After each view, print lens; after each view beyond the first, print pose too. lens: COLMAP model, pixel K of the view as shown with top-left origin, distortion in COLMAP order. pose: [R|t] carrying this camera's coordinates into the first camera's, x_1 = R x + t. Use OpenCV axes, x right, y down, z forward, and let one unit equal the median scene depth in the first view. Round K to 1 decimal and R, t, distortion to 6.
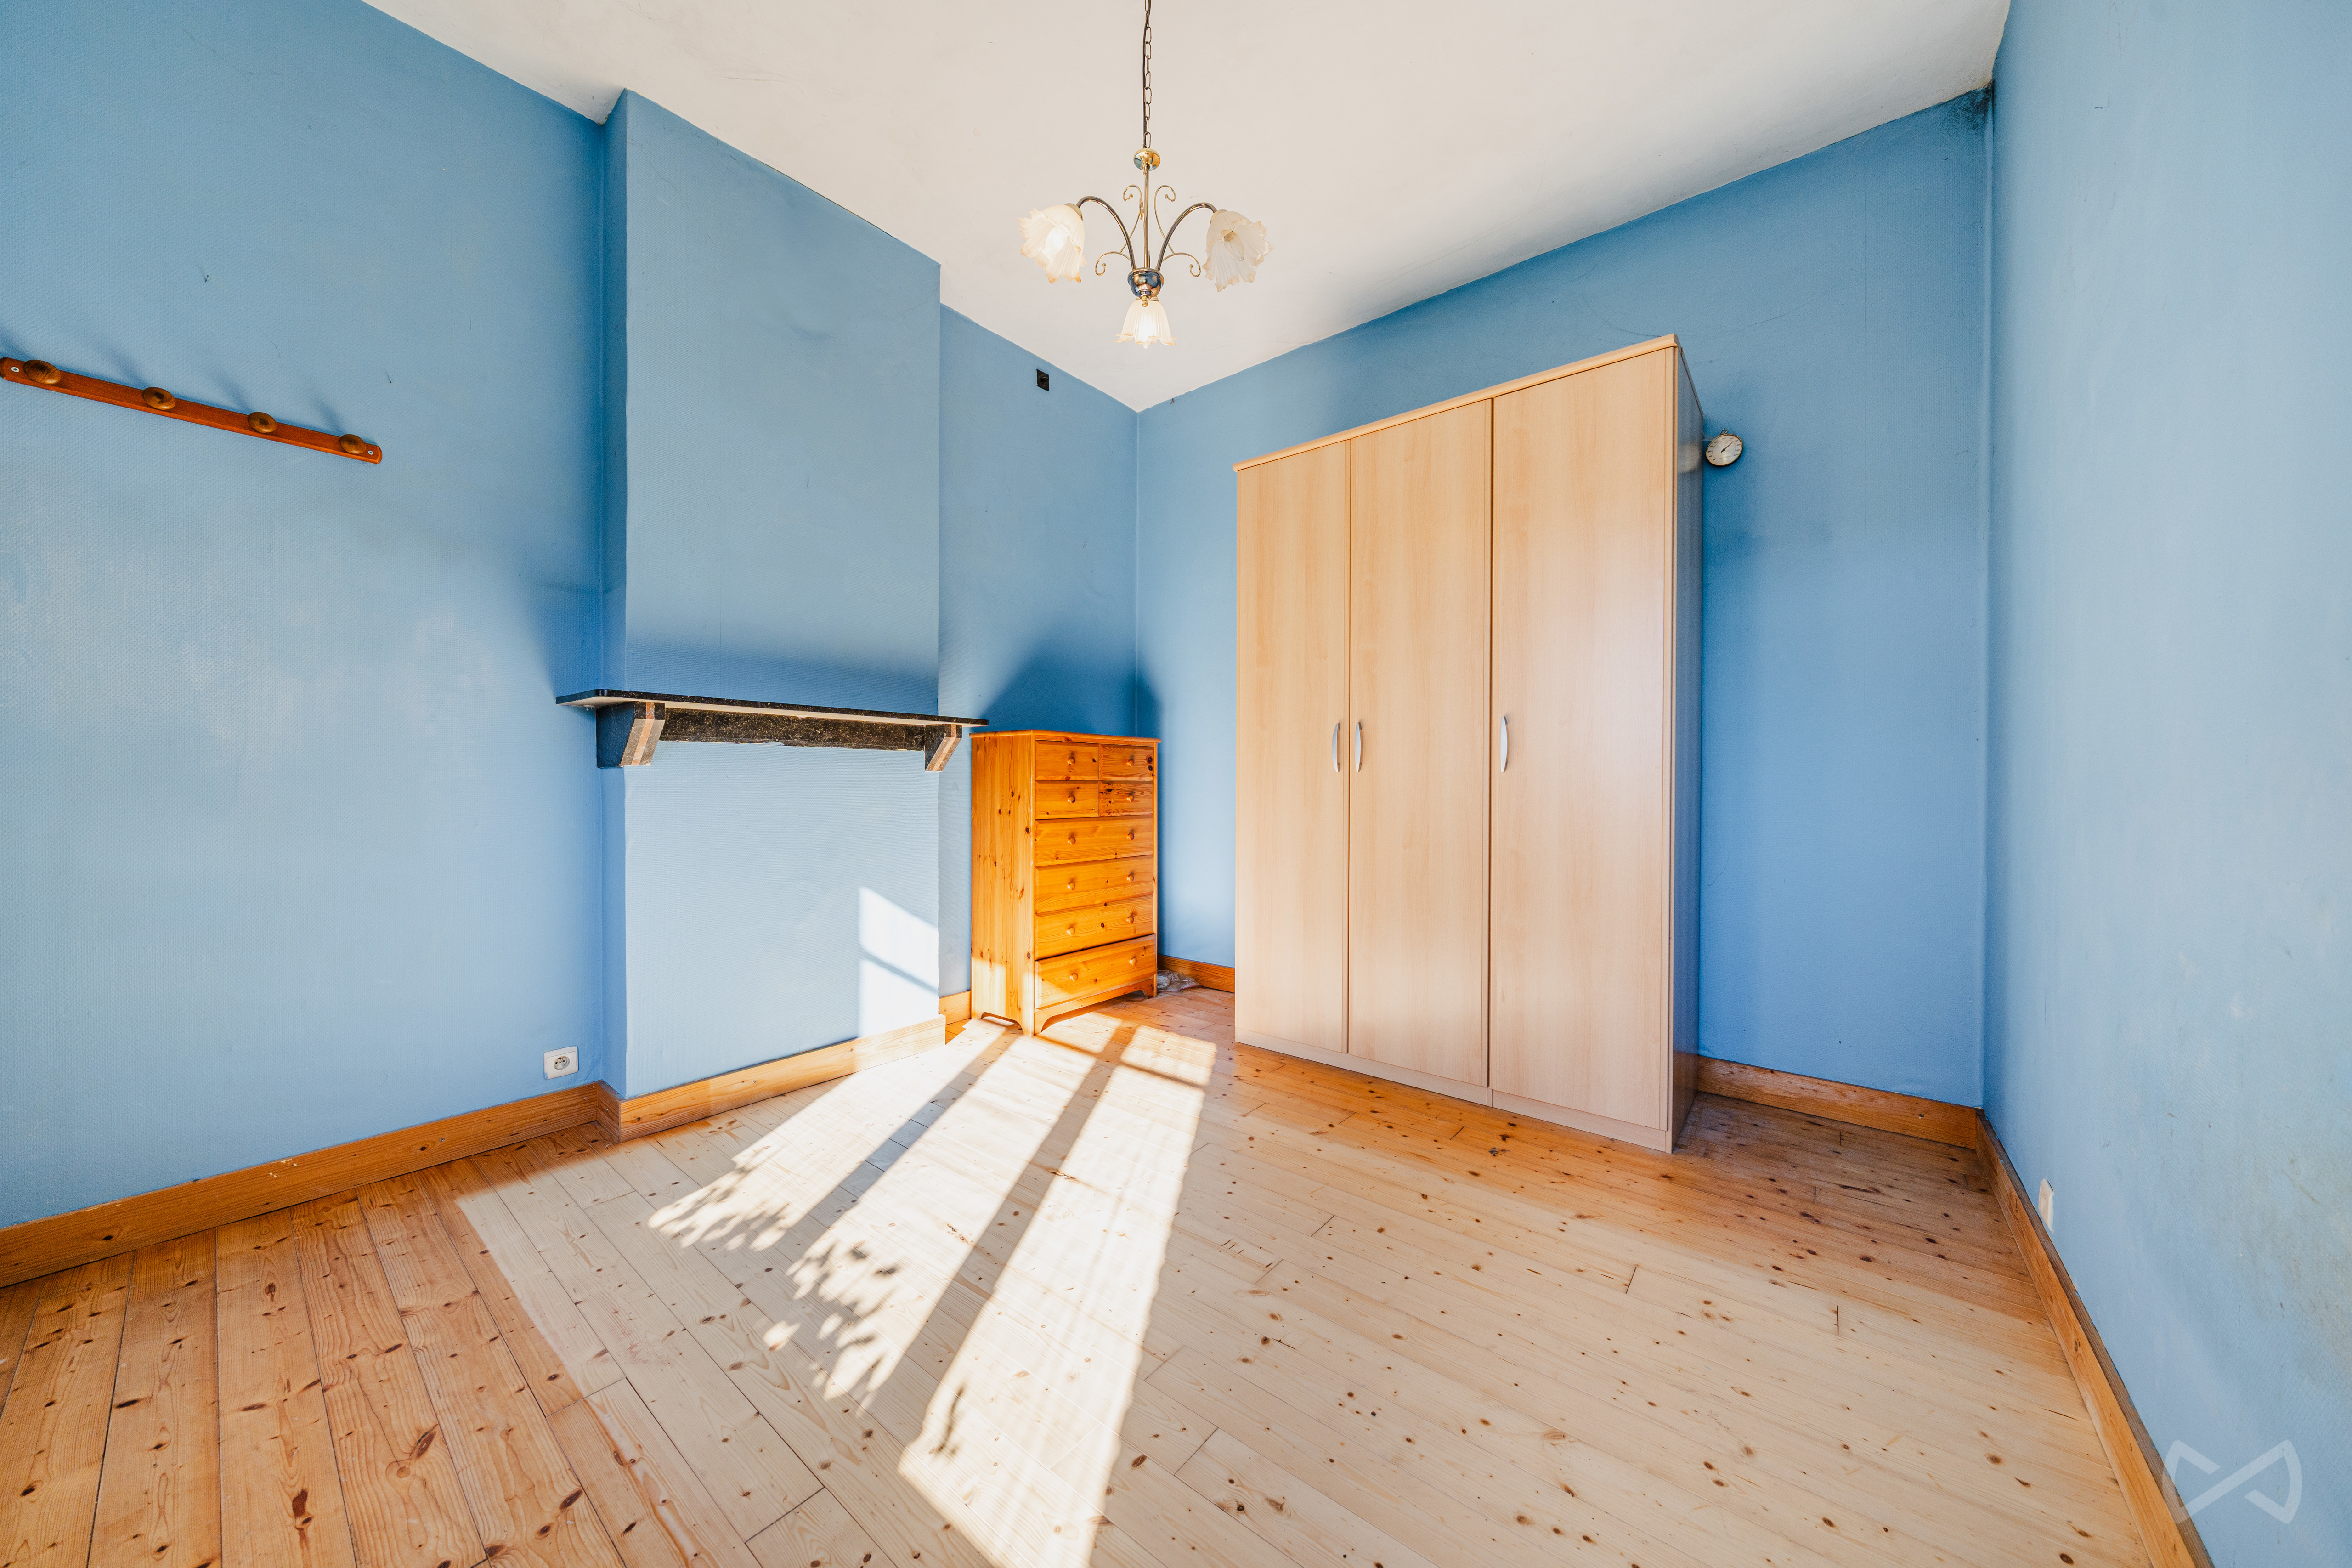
lens RADIAL K [[797.5, 0, 1177.5], [0, 797.5, 780.8], [0, 0, 1]] dist [-0.005779, -0.000598]
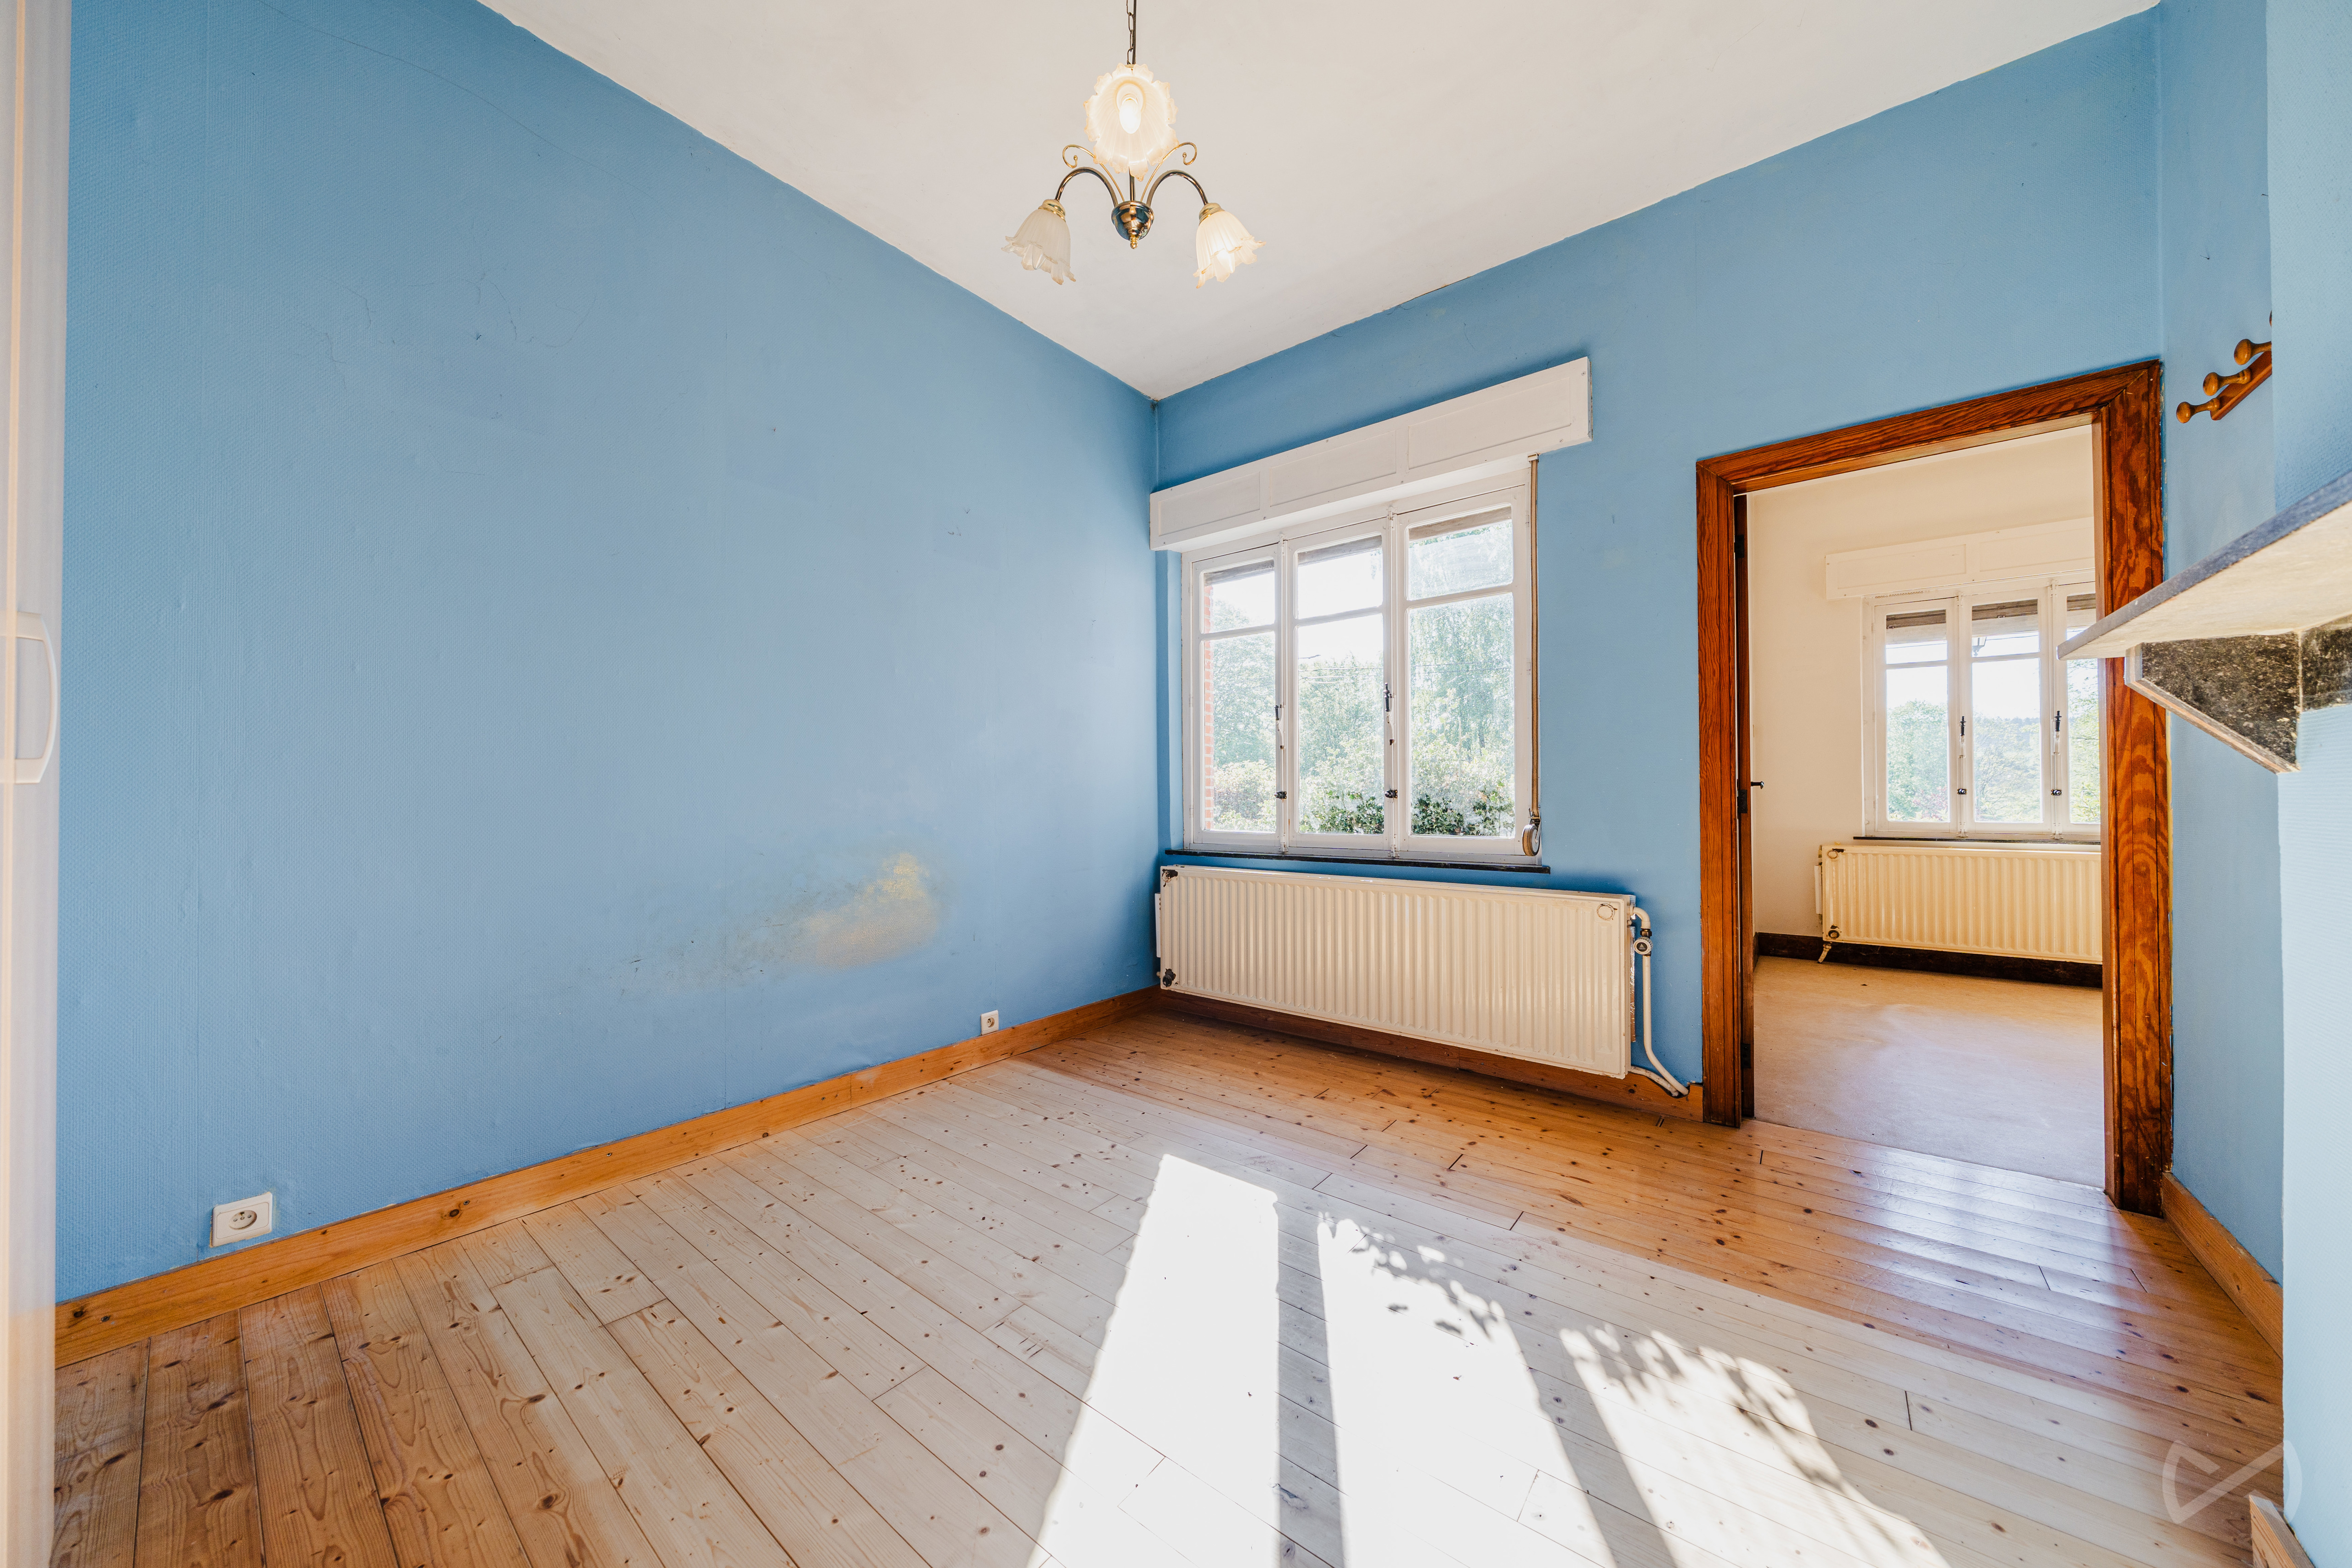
lens RADIAL K [[797.5, 0, 1182.0], [0, 797.5, 785.6], [0, 0, 1]] dist [-0.005779, -0.000598]
pose [[-0.999965, -0.004404, -0.007142, -0.090192], [-0.004374, 0.999981, -0.004247, -0.008525], [0.007161, -0.004215, -0.999965, 1.849289]]
